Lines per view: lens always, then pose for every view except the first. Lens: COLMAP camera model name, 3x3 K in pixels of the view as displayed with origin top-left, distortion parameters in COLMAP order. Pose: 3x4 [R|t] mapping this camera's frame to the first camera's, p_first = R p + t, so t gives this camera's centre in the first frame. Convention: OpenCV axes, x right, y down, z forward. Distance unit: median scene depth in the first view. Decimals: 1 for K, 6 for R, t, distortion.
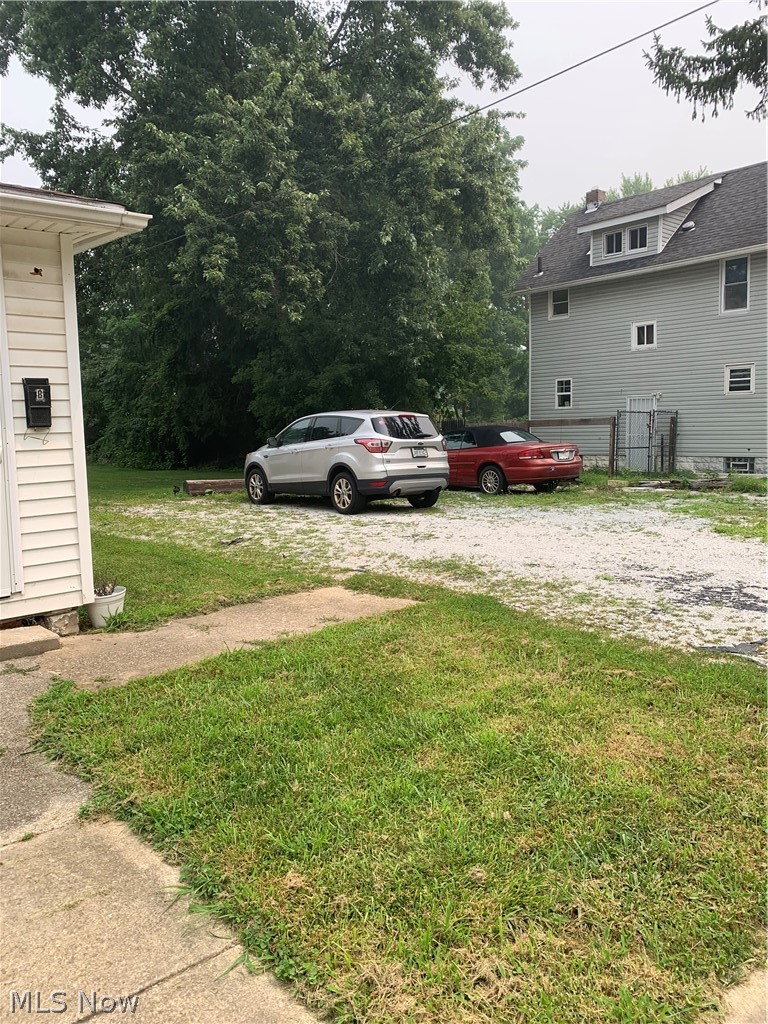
lens RADIAL K [[792.0, 0, 386.9], [0, 792.0, 505.6], [0, 0, 1]] dist [-0.007983, 0.005875]
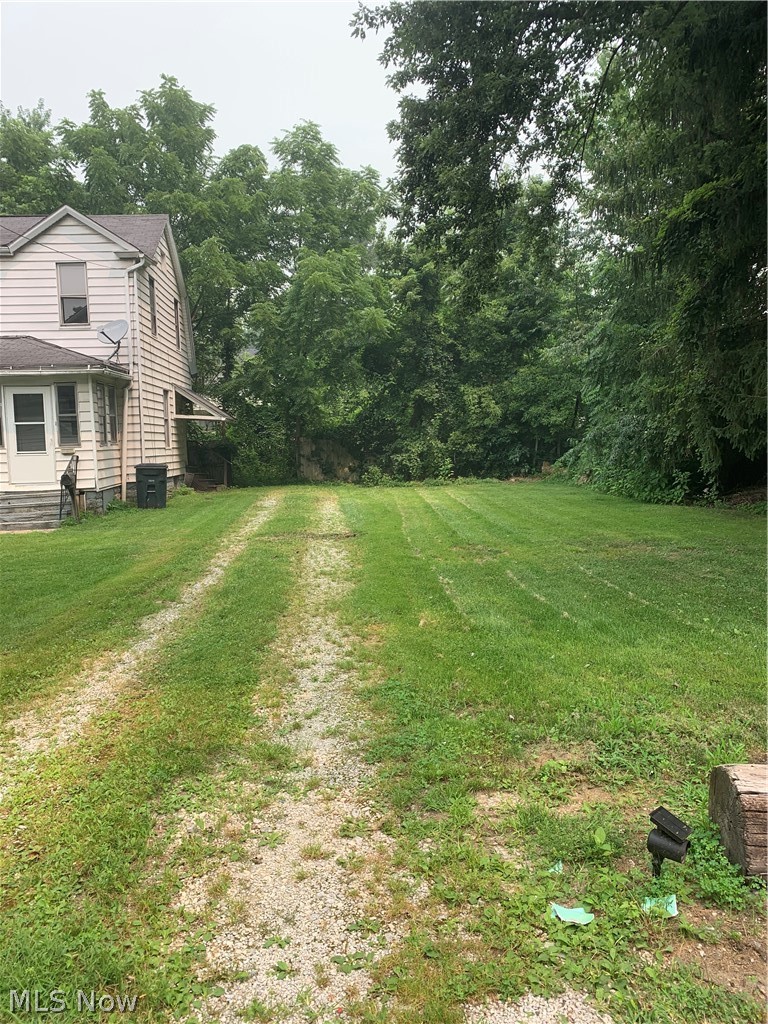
lens RADIAL K [[792.0, 0, 383.0], [0, 792.0, 513.2], [0, 0, 1]] dist [-0.007983, 0.005875]
pose [[0.805531, 0.054003, -0.590087, -0.165366], [-0.048075, 0.998512, 0.025752, -0.064659], [0.590600, 0.007624, 0.806929, 0.620110]]
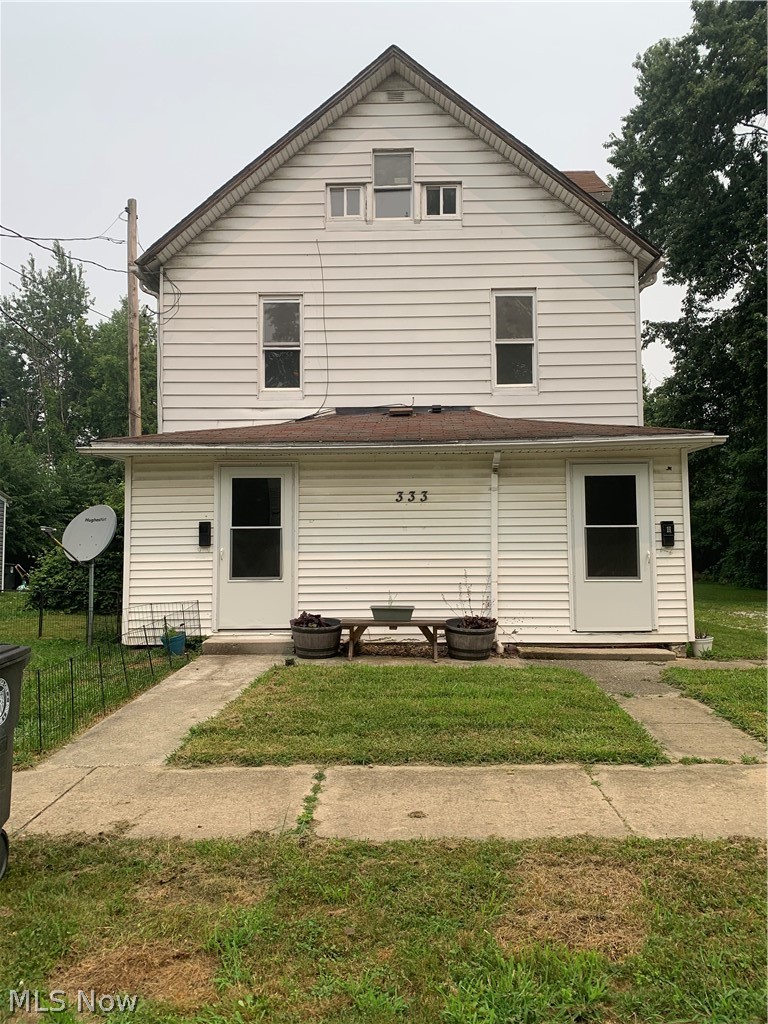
lens RADIAL K [[792.0, 0, 389.2], [0, 792.0, 502.5], [0, 0, 1]] dist [-0.007983, 0.005875]
pose [[0.731170, -0.036709, -0.681207, 0.093239], [-0.072152, 0.988789, -0.130729, 0.023839], [0.678369, 0.144735, 0.720324, -0.212111]]
